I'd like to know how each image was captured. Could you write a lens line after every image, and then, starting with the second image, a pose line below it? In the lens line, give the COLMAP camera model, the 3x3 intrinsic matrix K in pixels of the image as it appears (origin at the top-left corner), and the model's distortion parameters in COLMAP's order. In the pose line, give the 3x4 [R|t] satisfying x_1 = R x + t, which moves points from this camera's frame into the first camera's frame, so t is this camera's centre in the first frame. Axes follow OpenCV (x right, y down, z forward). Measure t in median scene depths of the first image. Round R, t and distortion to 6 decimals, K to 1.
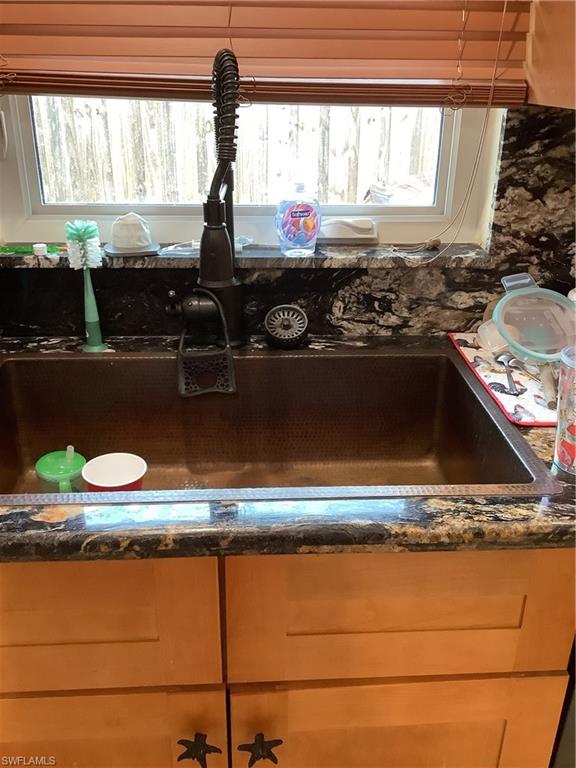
lens RADIAL K [[719.1, 0, 287.3], [0, 719.1, 379.0], [0, 0, 1]] dist [0.039561, 0.000000]
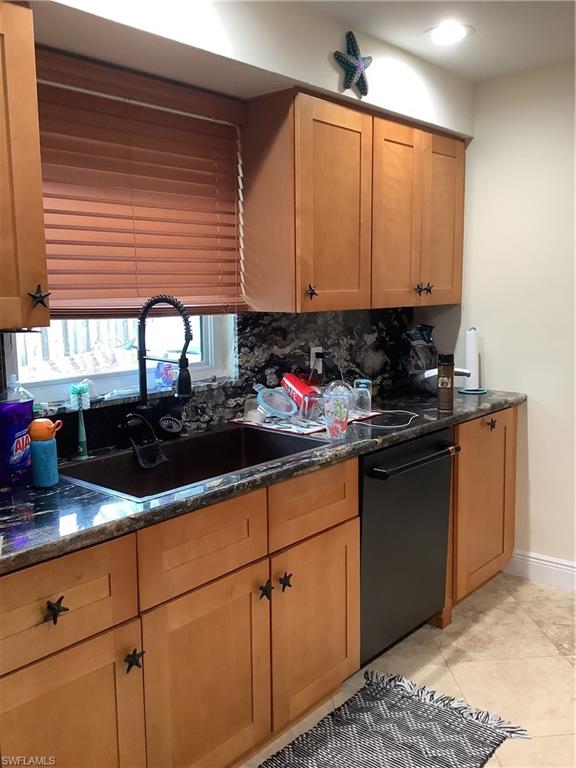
lens RADIAL K [[719.1, 0, 290.1], [0, 719.1, 385.8], [0, 0, 1]] dist [0.039561, 0.000000]
pose [[0.700818, -0.124686, 0.702359, -1.110654], [0.304316, 0.942772, -0.136283, 0.179747], [-0.645172, 0.309249, 0.698655, -0.559692]]
